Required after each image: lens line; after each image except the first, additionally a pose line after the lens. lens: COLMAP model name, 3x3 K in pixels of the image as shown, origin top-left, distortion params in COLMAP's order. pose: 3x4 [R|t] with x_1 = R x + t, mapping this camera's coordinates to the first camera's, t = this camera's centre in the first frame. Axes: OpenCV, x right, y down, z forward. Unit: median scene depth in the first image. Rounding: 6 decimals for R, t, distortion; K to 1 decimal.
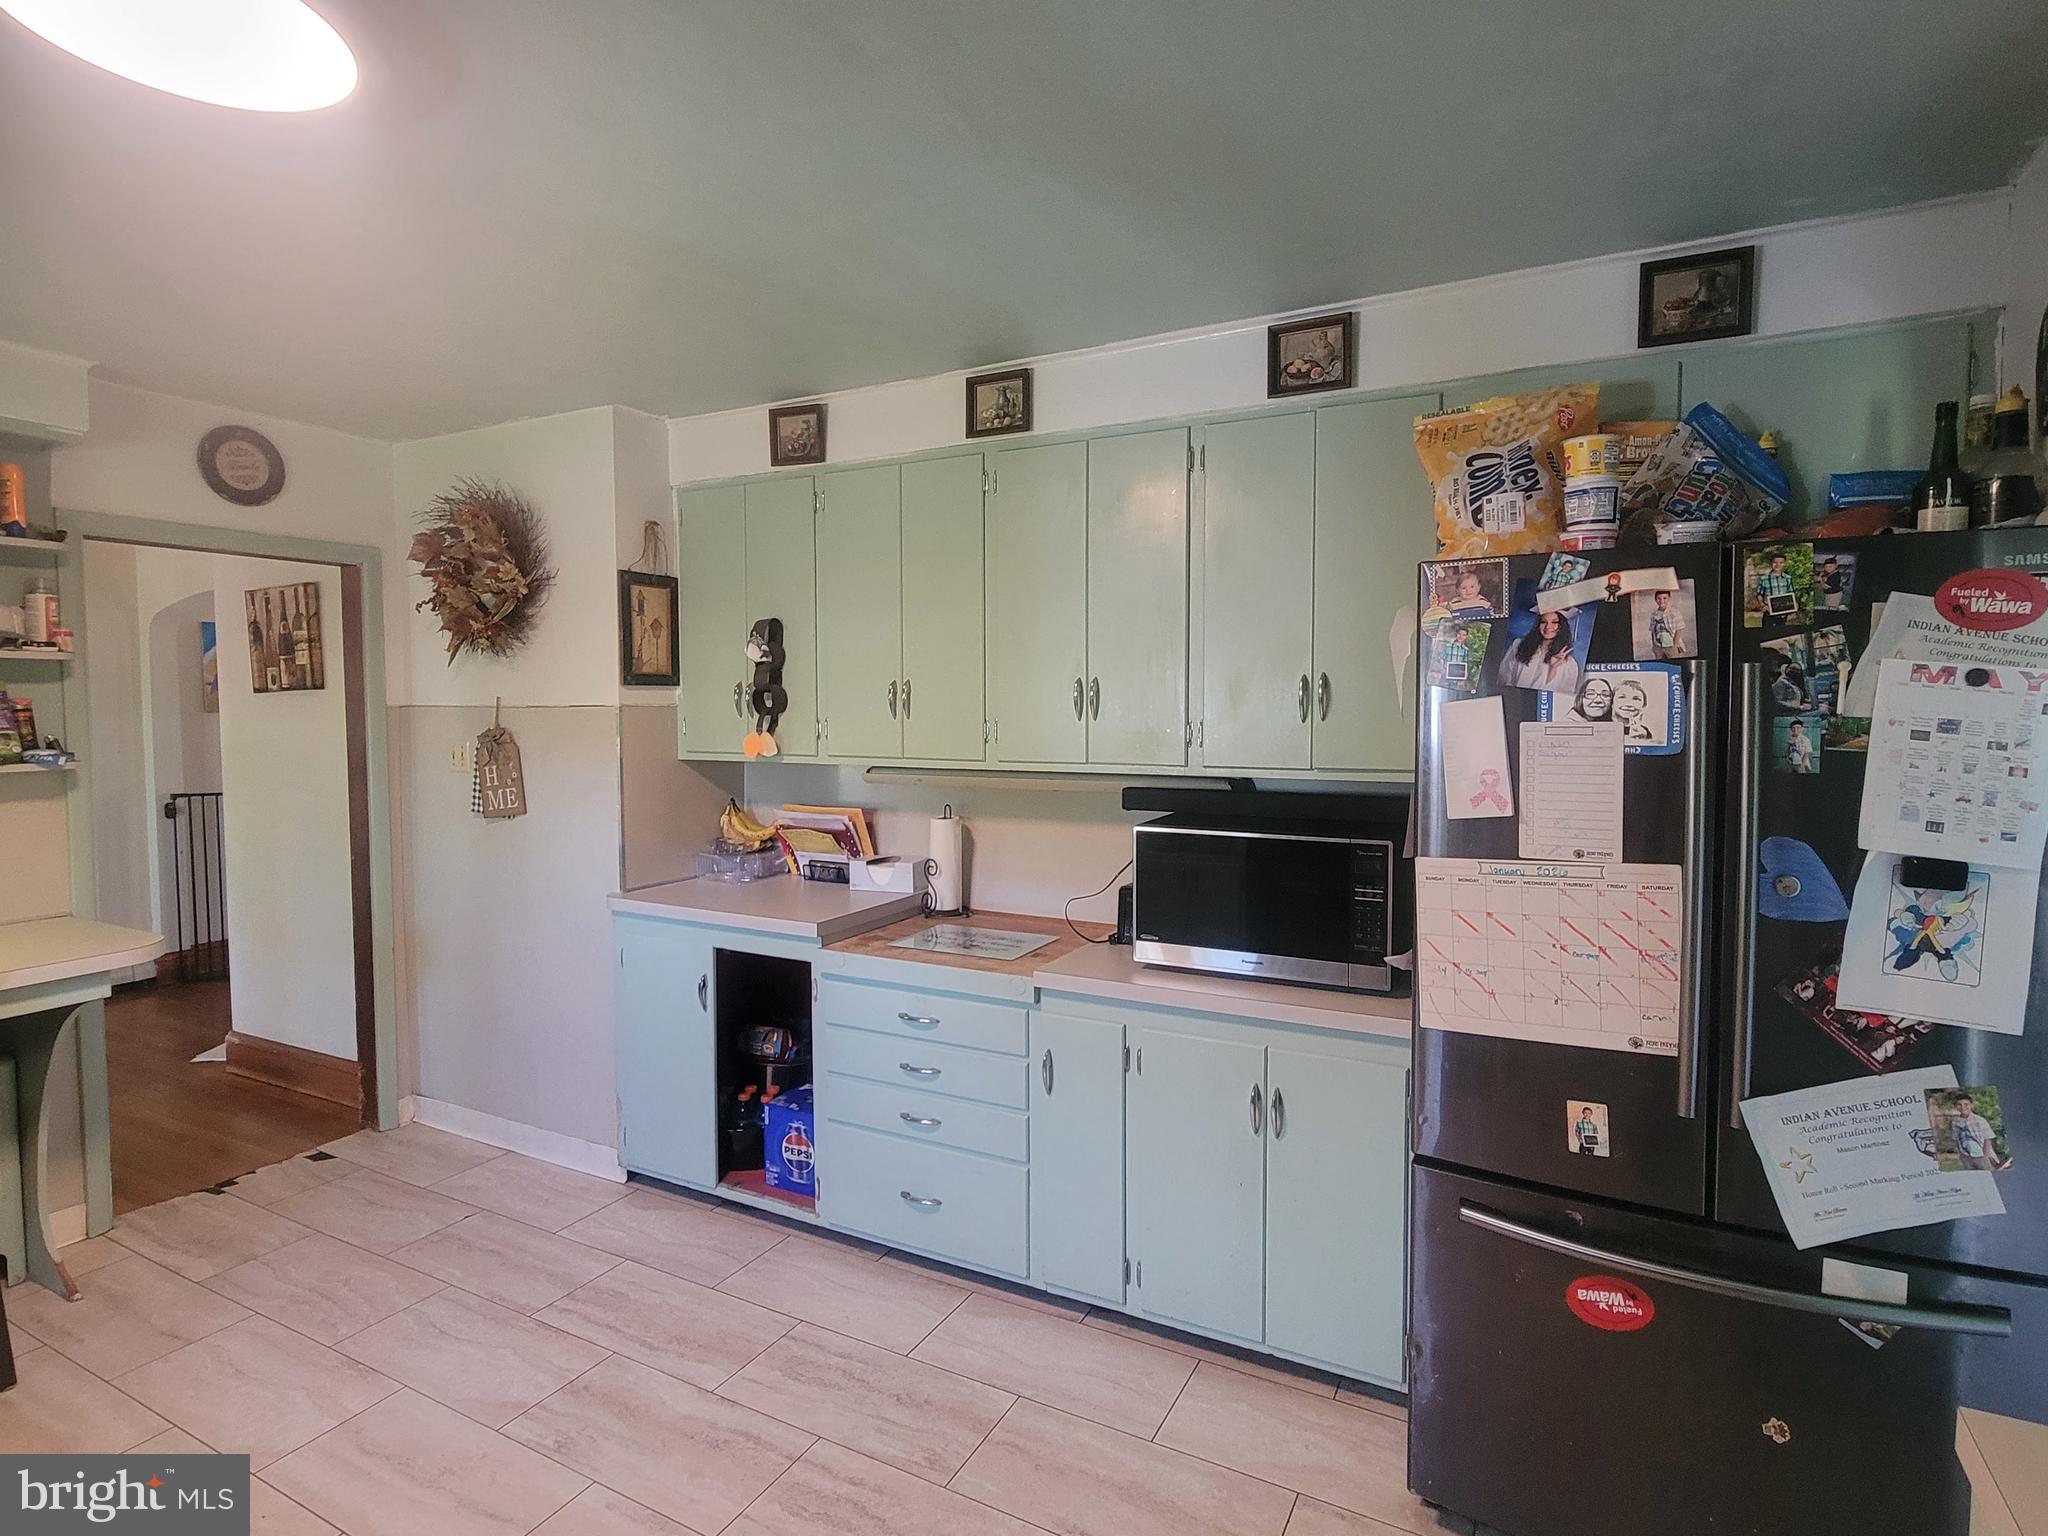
lens RADIAL K [[1066.2, 0, 1013.0], [0, 1066.2, 764.2], [0, 0, 1]] dist [-0.000263, 0.000577]
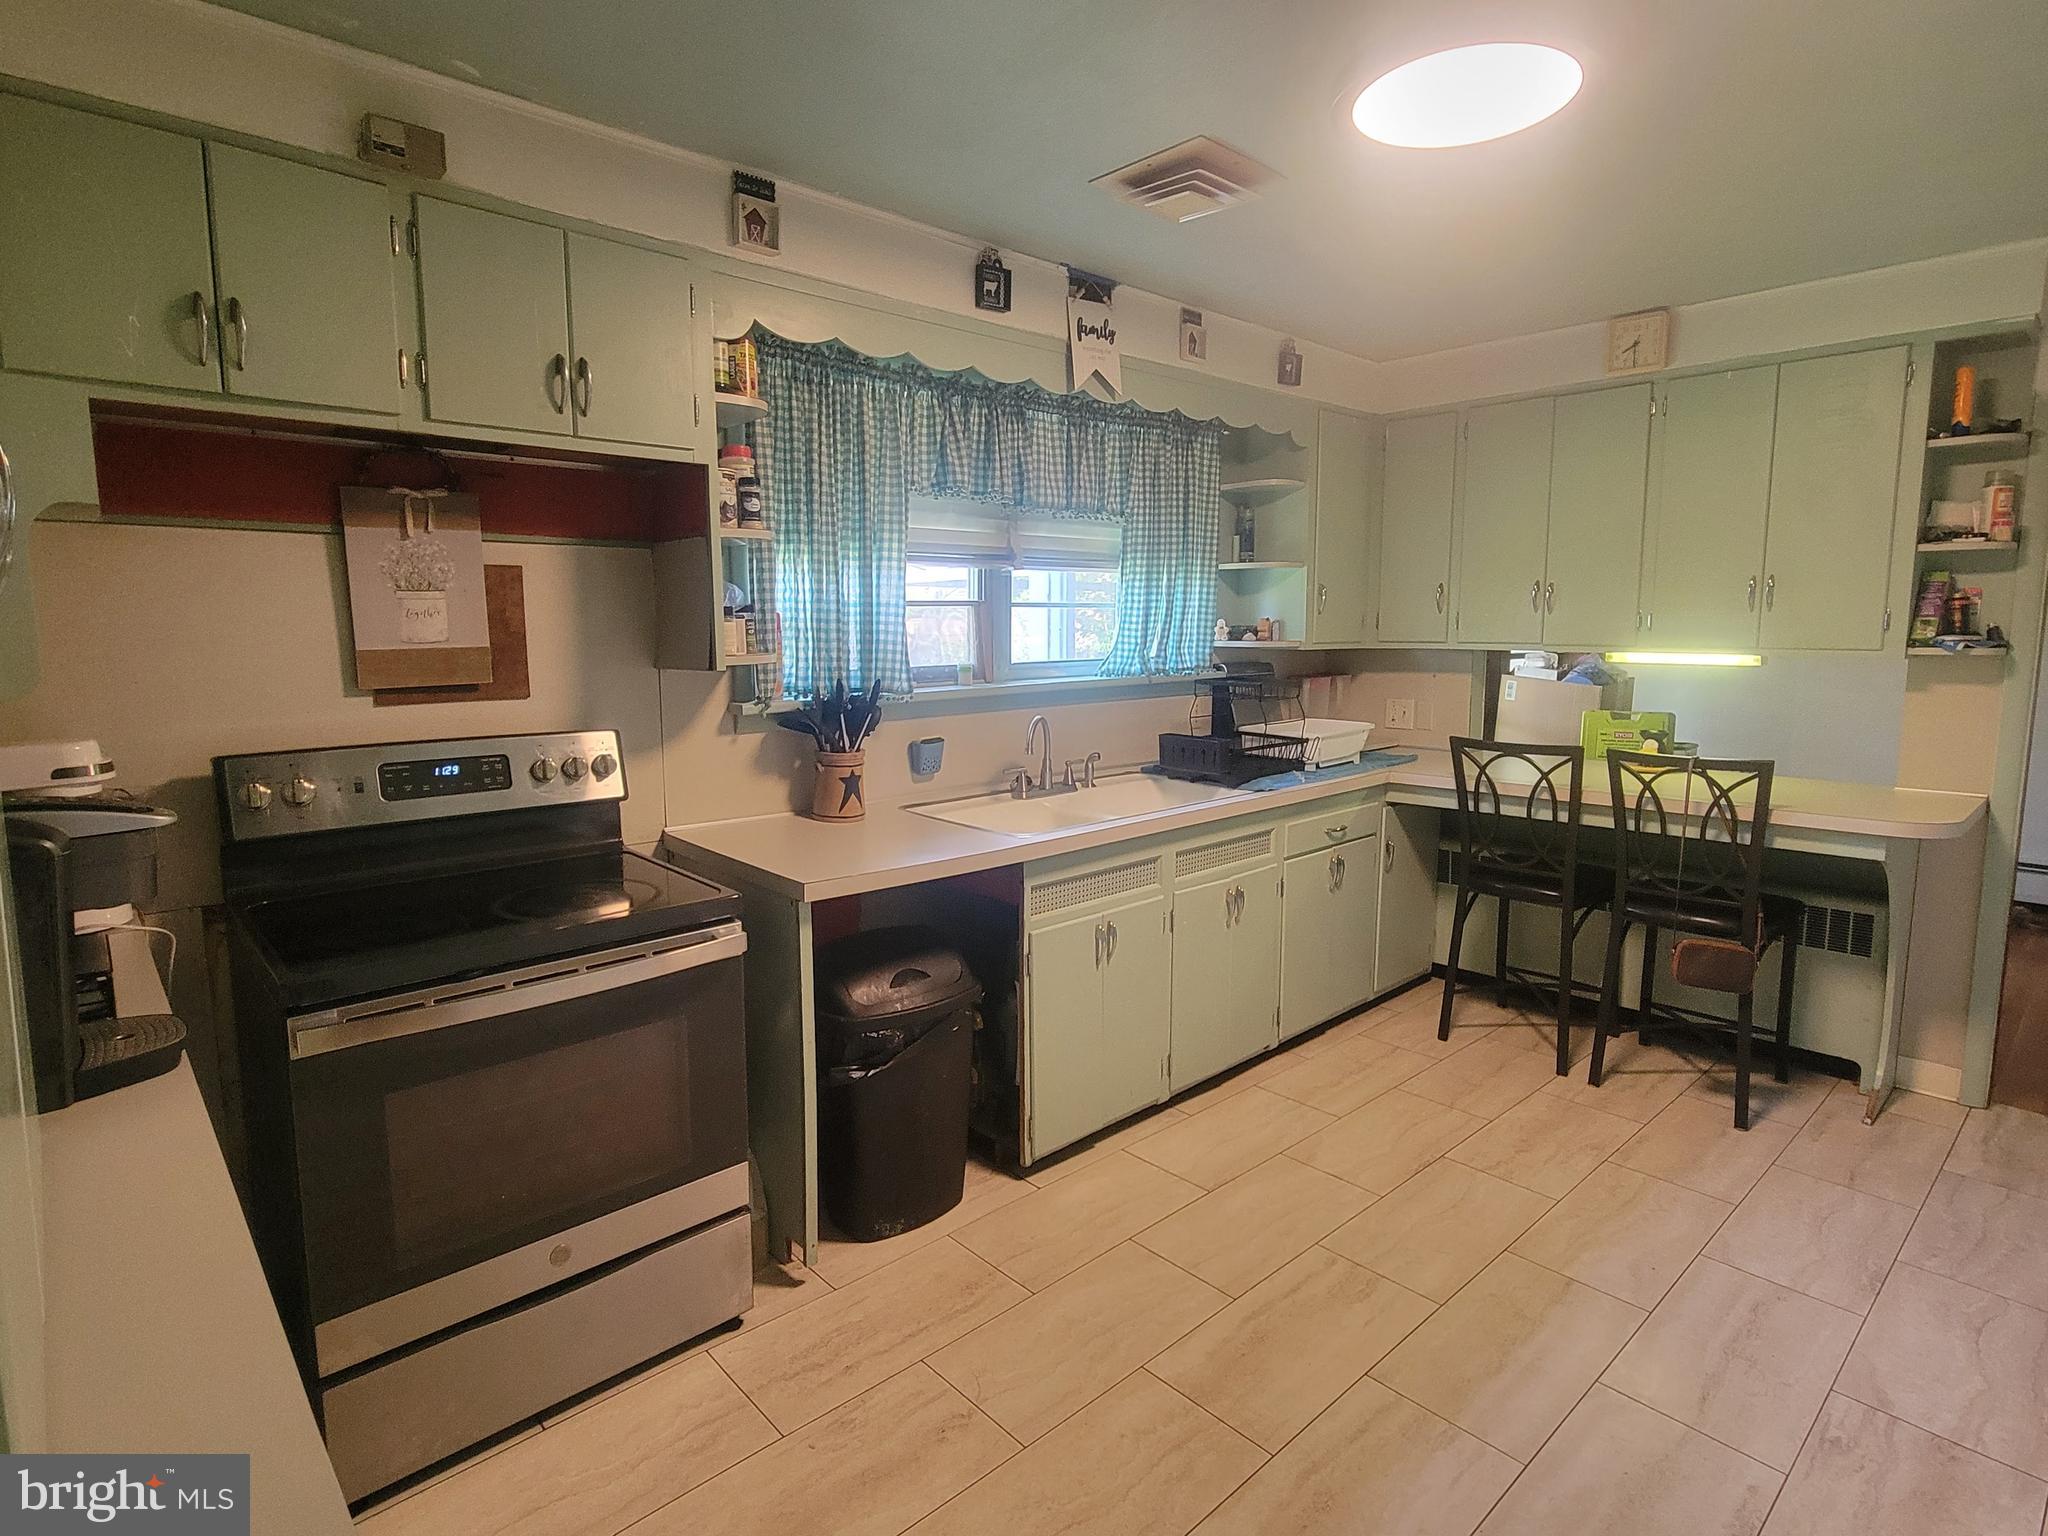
lens RADIAL K [[1066.2, 0, 1021.5], [0, 1066.2, 748.7], [0, 0, 1]] dist [-0.000263, 0.000577]
pose [[-0.320977, 0.121493, -0.939262, 0.470267], [-0.047549, 0.988420, 0.144100, -0.012383], [0.945893, 0.090914, -0.311484, 0.518455]]
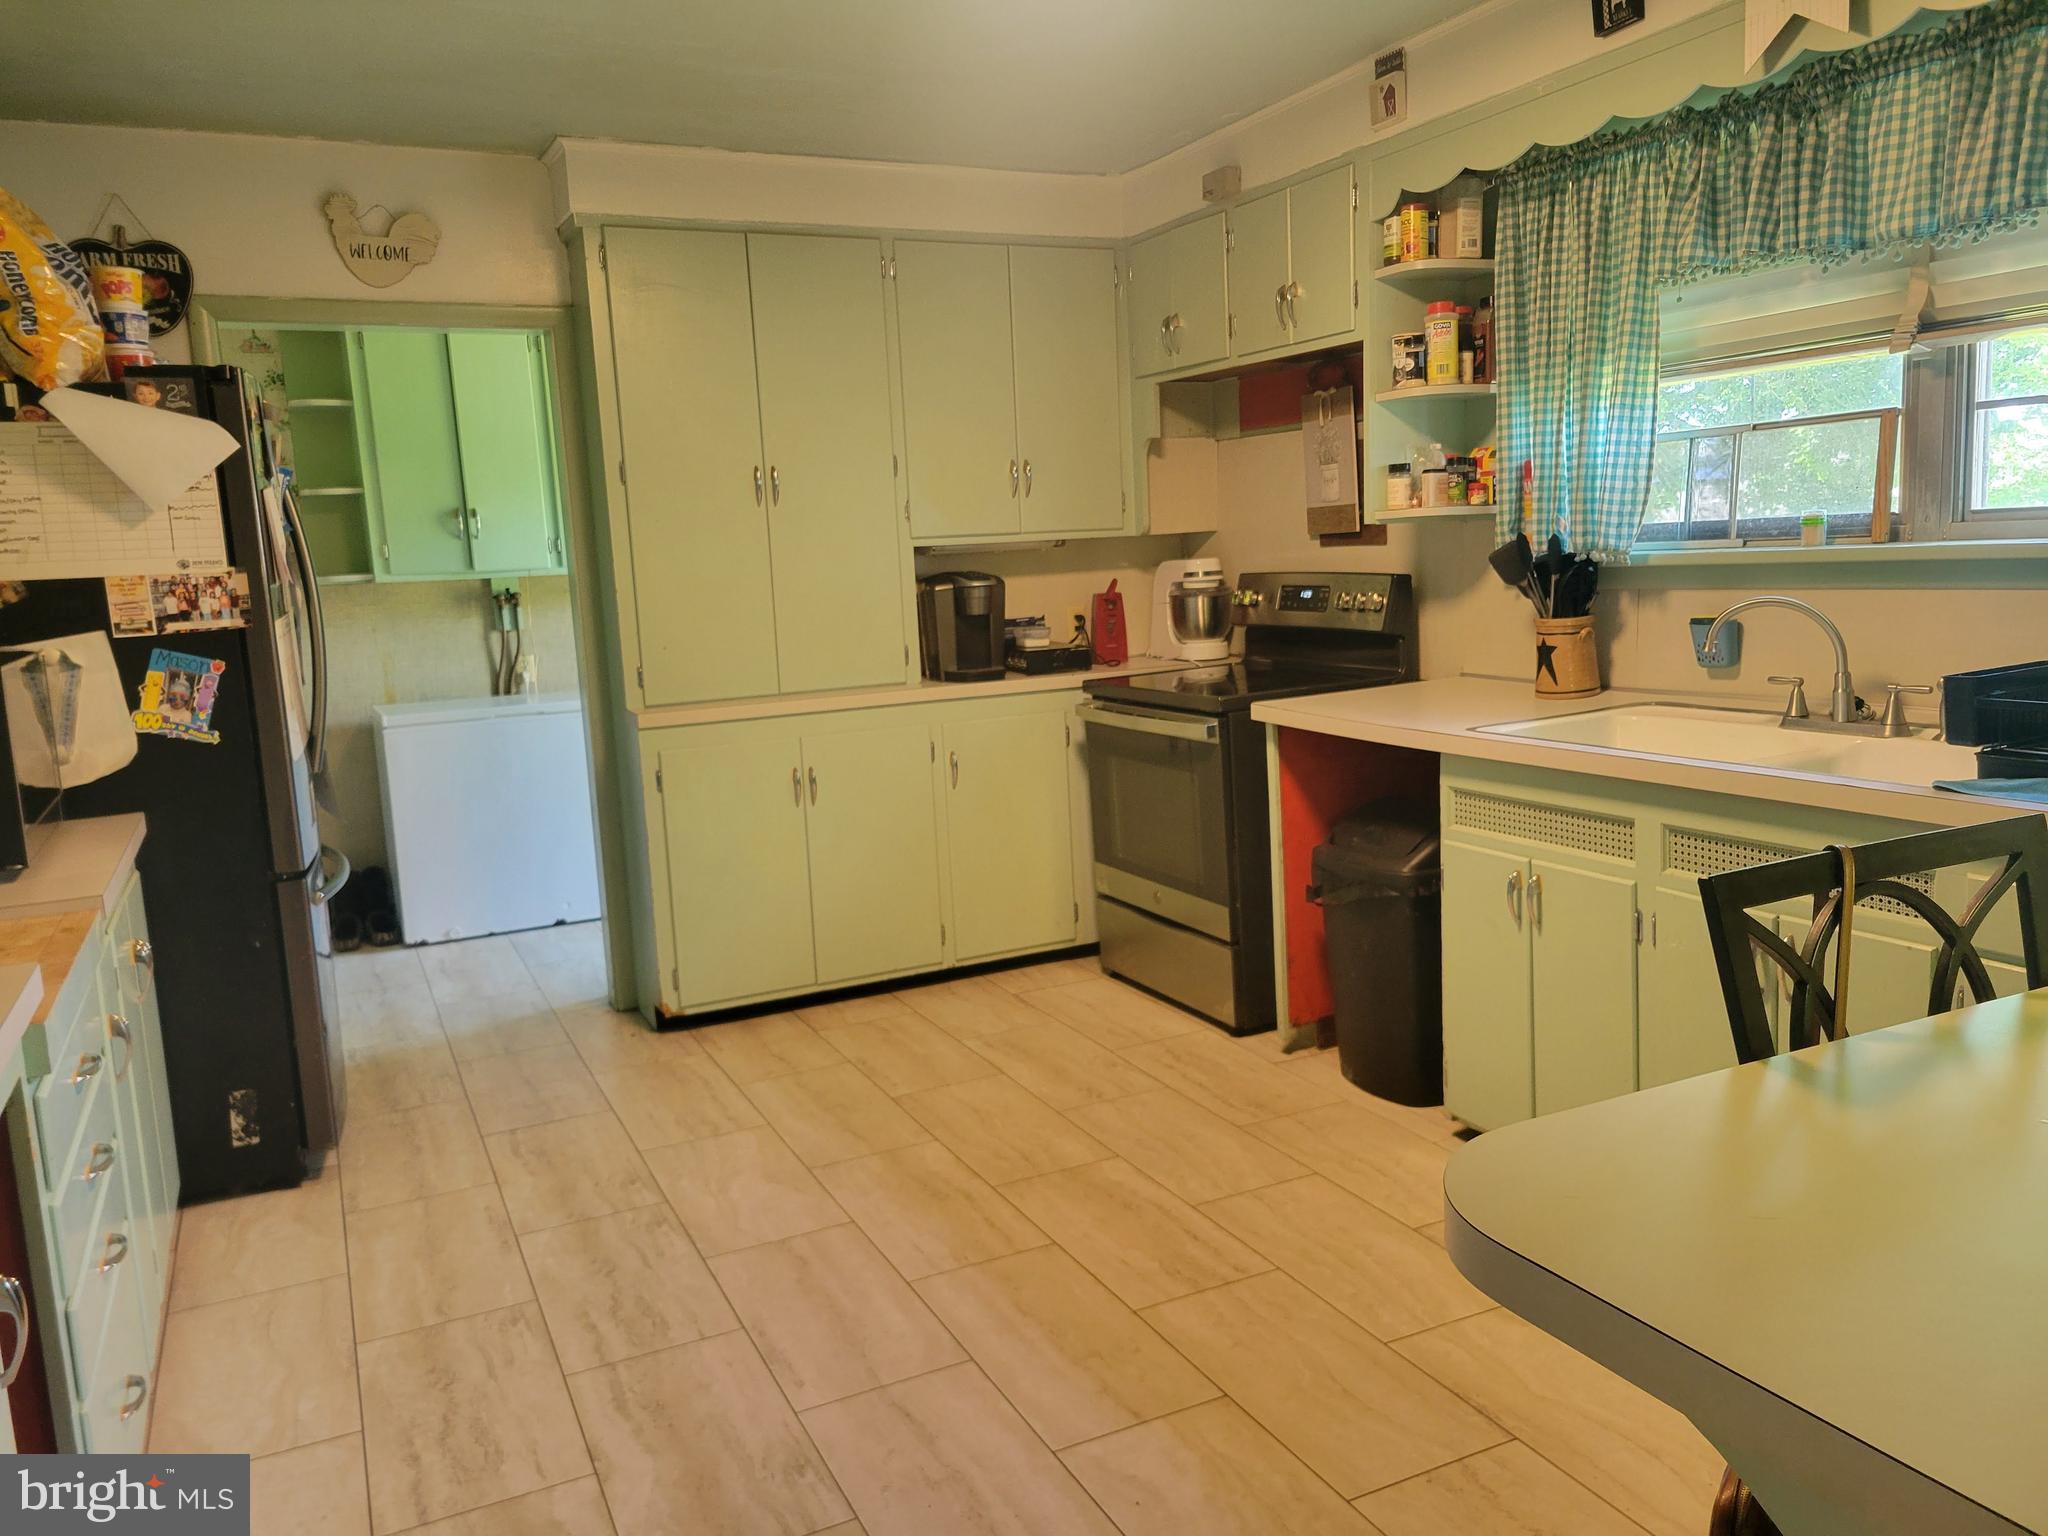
lens RADIAL K [[1542.5, 0, 1029.6], [0, 1542.5, 772.4], [0, 0, 1]] dist [0.012126, 0.003831]
pose [[-0.813050, -0.041696, 0.580698, -1.001442], [0.086335, 0.977769, 0.191088, -0.011881], [-0.575756, 0.205499, -0.791375, 1.442471]]
